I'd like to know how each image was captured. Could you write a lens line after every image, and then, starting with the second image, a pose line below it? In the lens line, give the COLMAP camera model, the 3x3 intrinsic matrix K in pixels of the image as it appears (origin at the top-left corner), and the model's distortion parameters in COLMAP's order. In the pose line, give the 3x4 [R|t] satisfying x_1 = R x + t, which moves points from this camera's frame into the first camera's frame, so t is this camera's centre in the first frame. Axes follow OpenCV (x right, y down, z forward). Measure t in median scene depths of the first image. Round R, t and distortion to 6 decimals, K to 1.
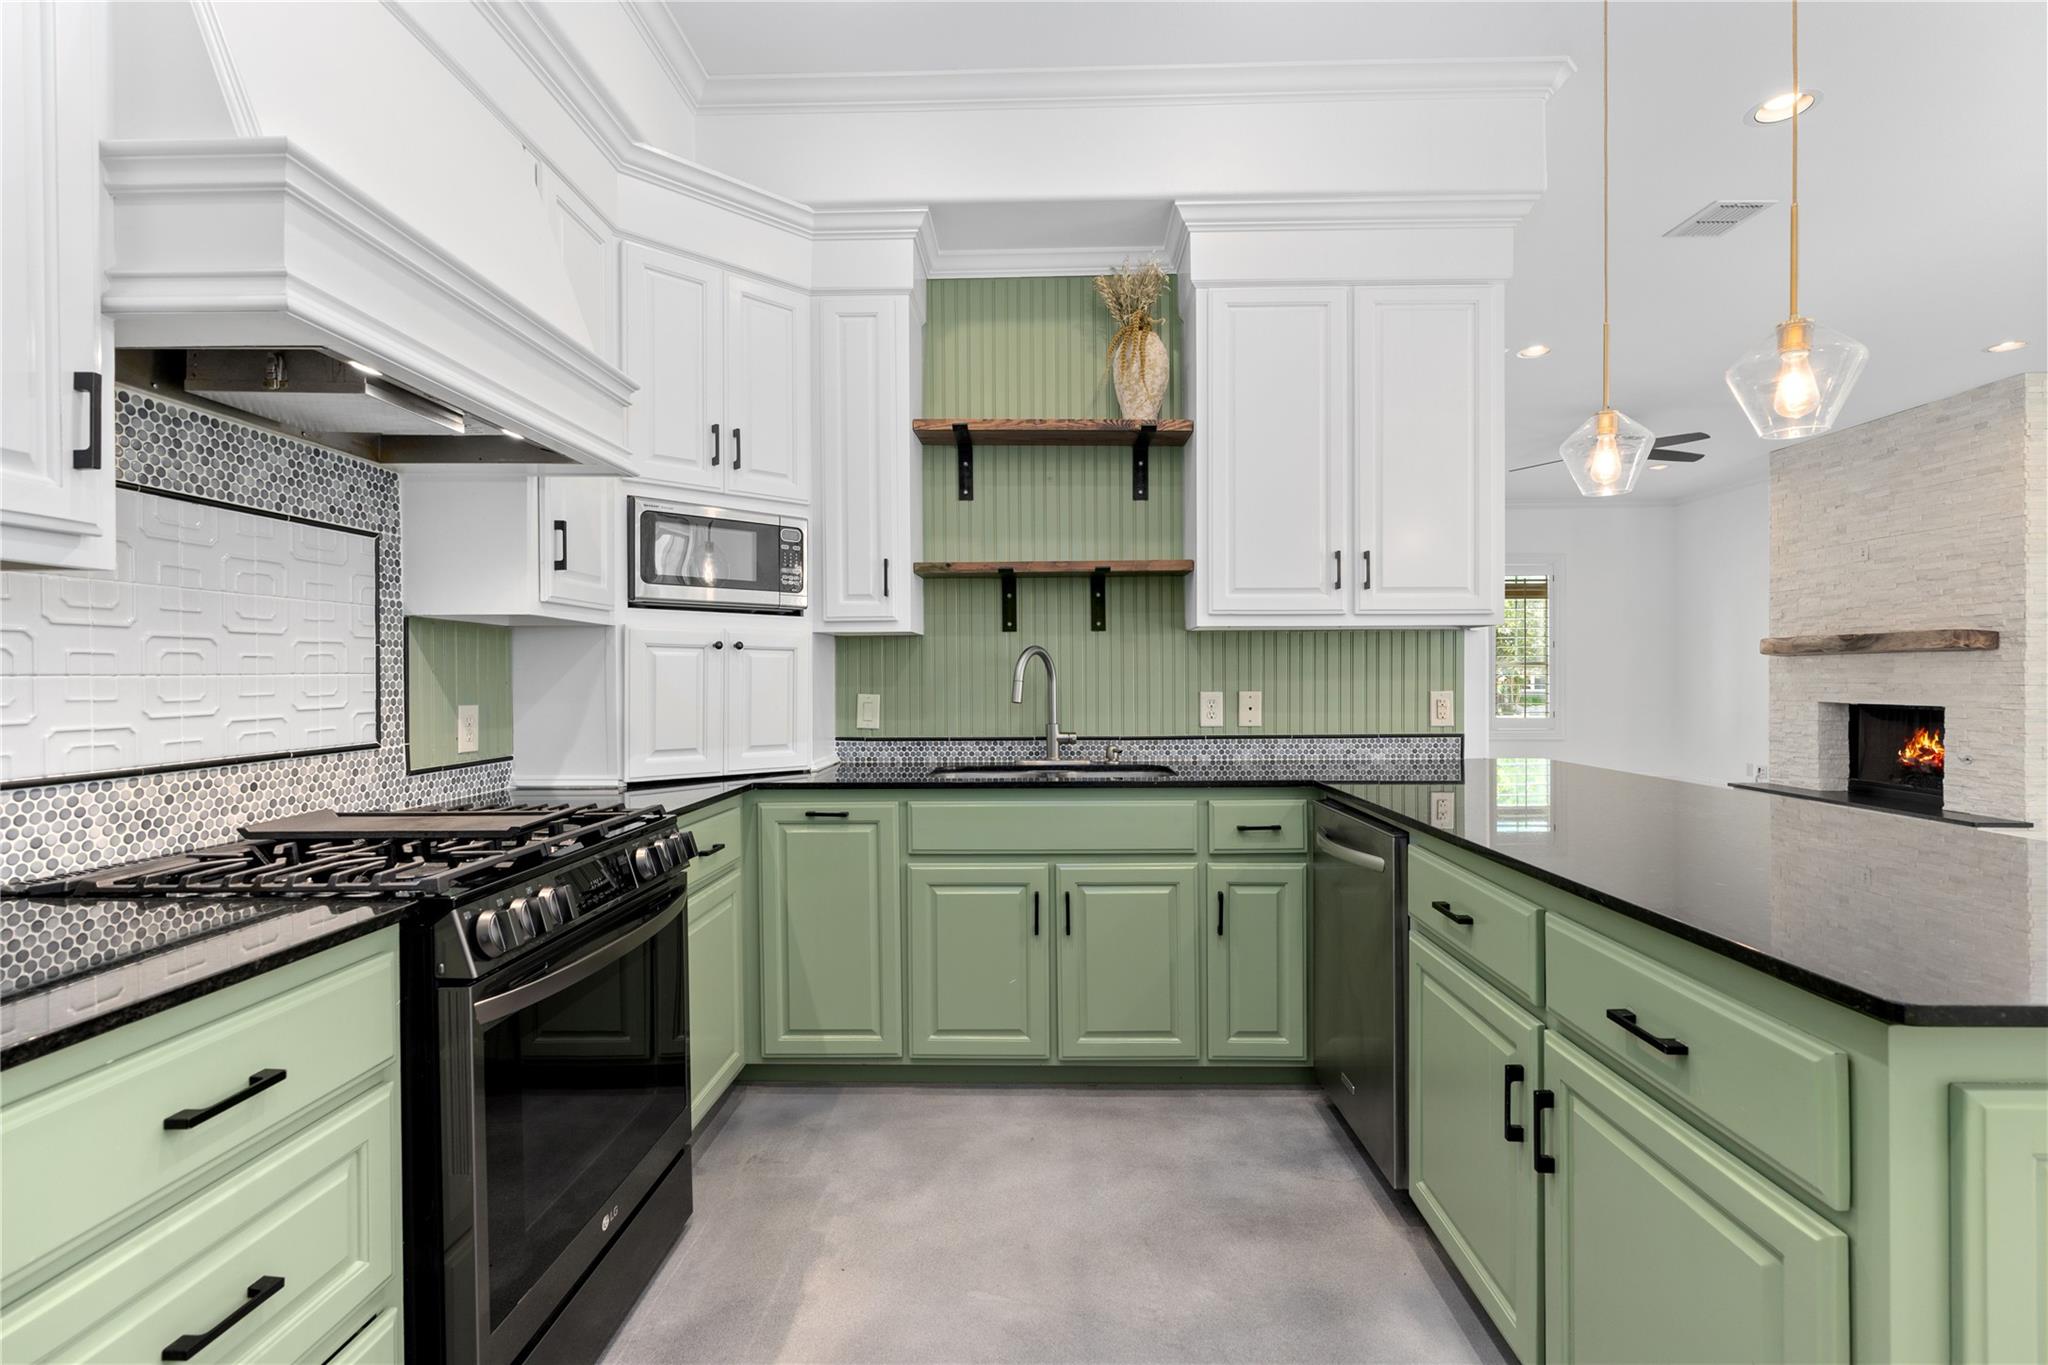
lens RADIAL K [[941.9, 0, 1020.5], [0, 941.9, 677.3], [0, 0, 1]] dist [-0.000422, 0.000240]
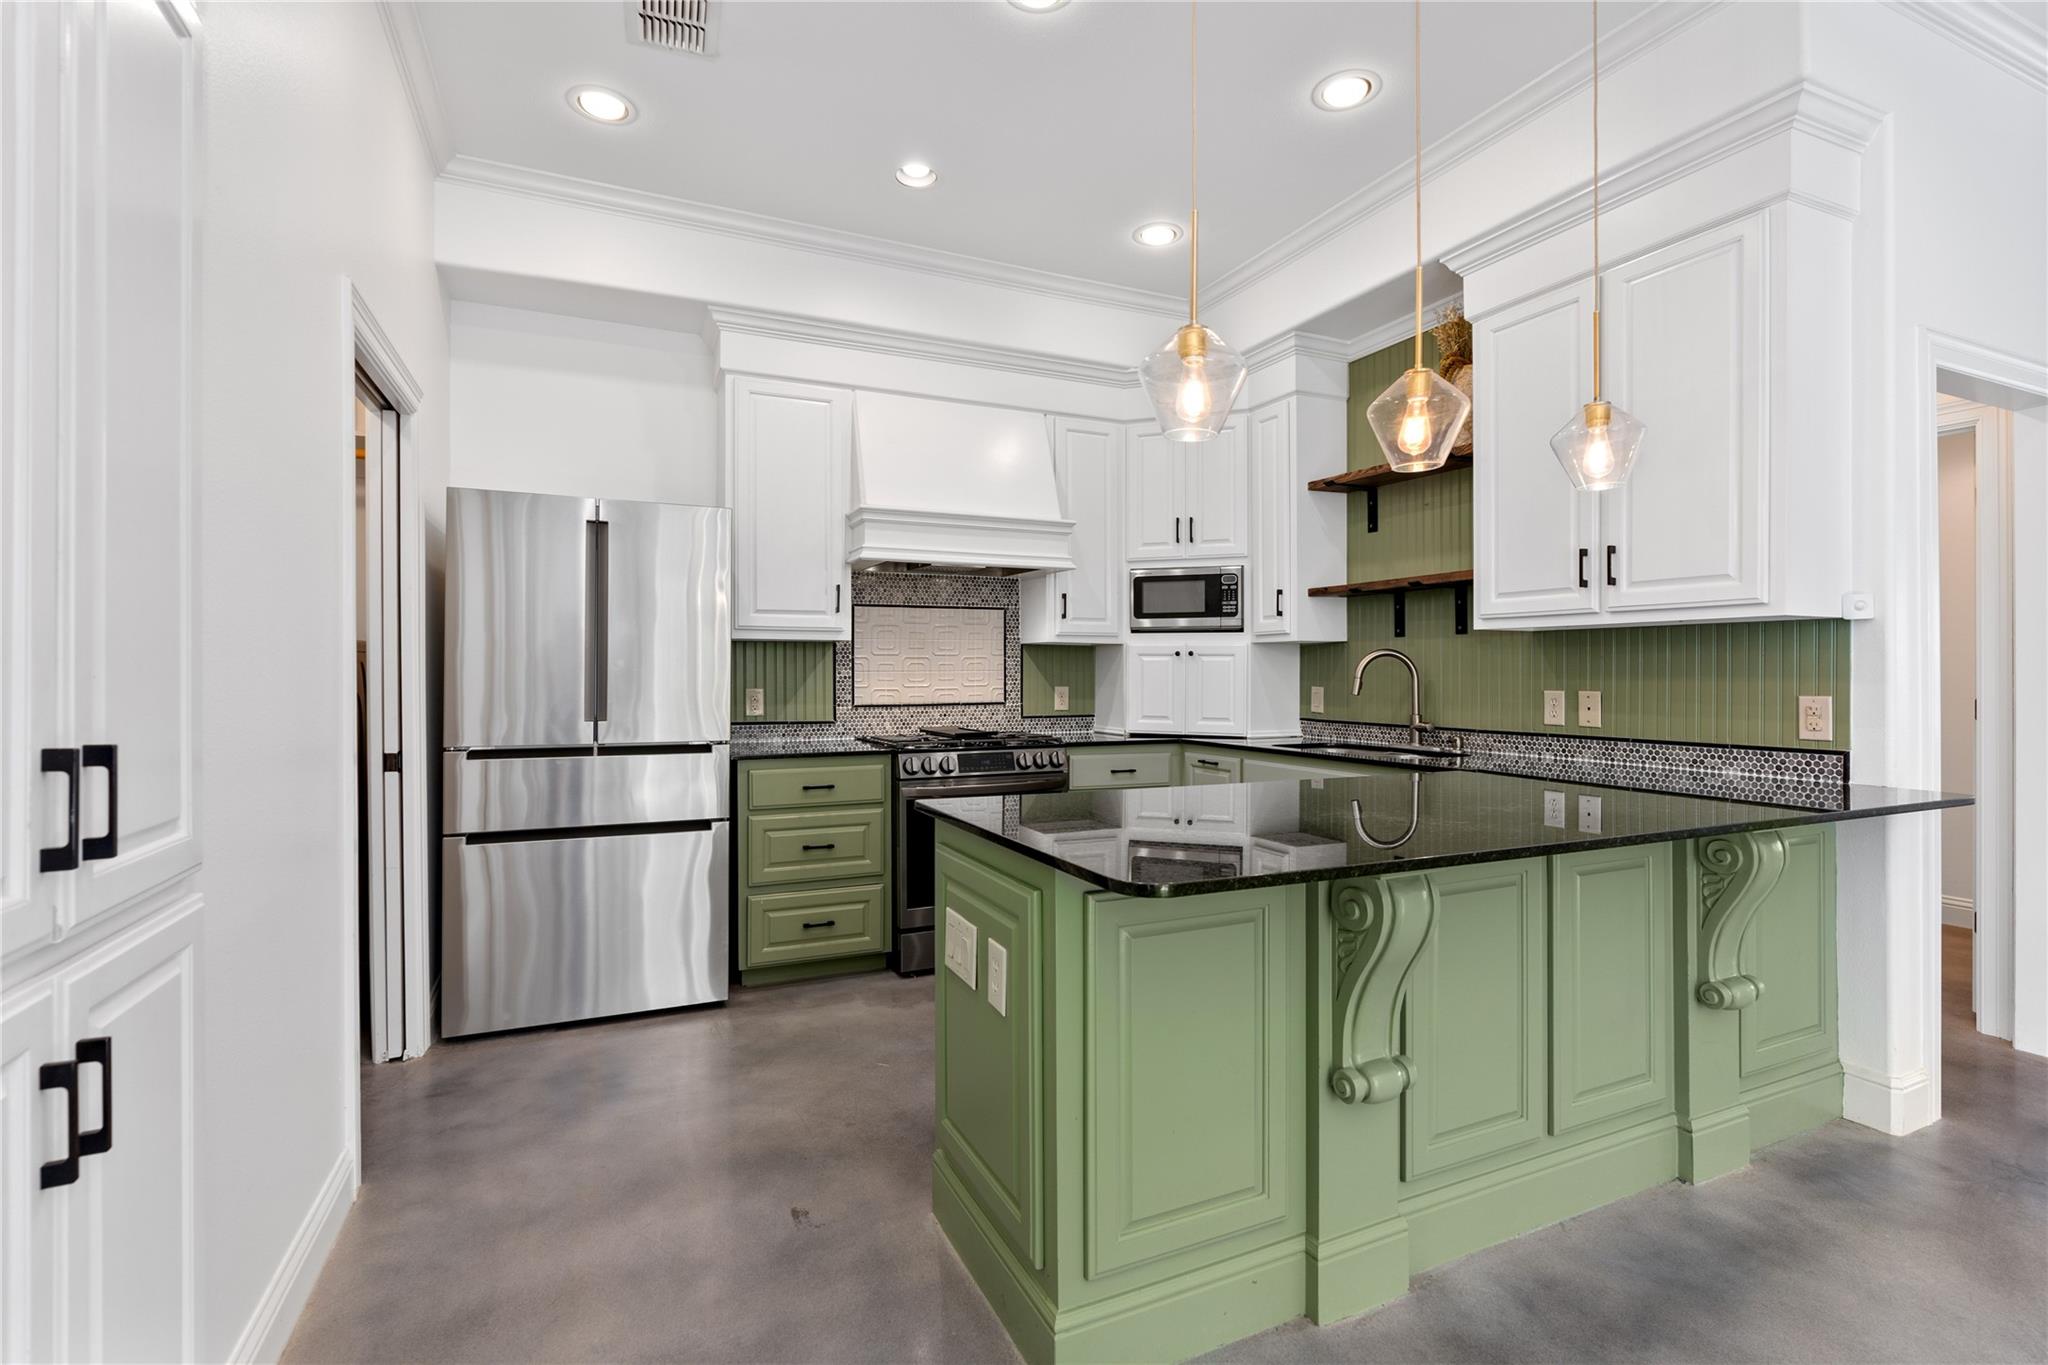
lens RADIAL K [[941.9, 0, 1002.4], [0, 941.9, 675.6], [0, 0, 1]] dist [-0.000422, 0.000240]
pose [[0.426118, 0.008949, -0.904623, 1.150219], [-0.003885, 0.999960, 0.008062, -0.009088], [0.904659, 0.000079, 0.426136, 0.037824]]
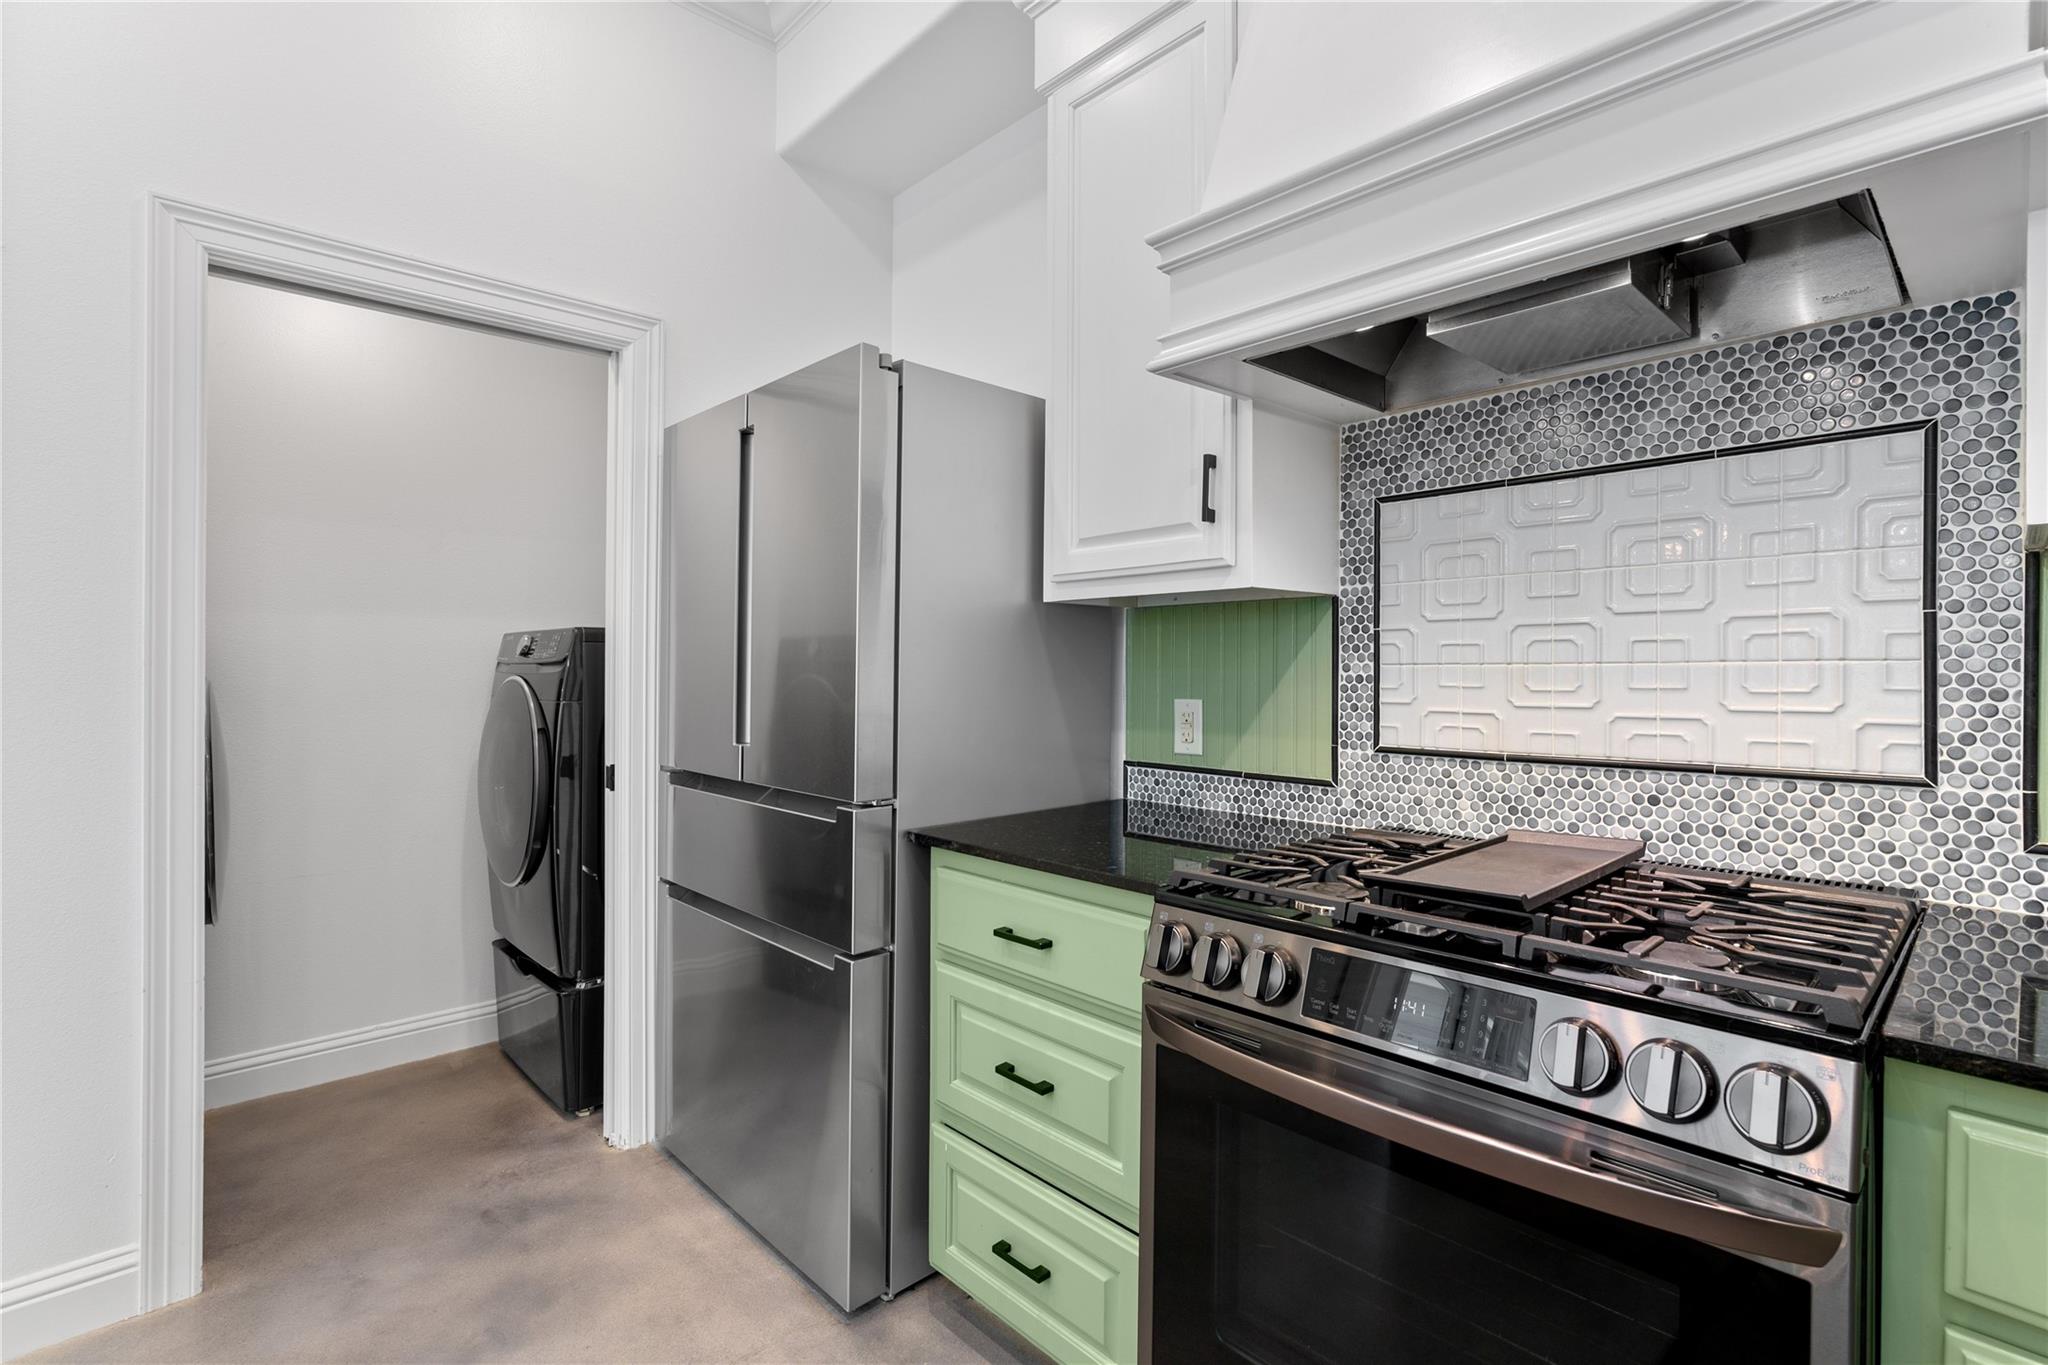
lens RADIAL K [[941.9, 0, 1030.4], [0, 941.9, 668.6], [0, 0, 1]] dist [-0.000422, 0.000240]
pose [[-0.698351, 0.005346, -0.715736, 0.107941], [0.001995, 0.999983, 0.005522, -0.002535], [0.715753, 0.002428, -0.698349, 0.869983]]
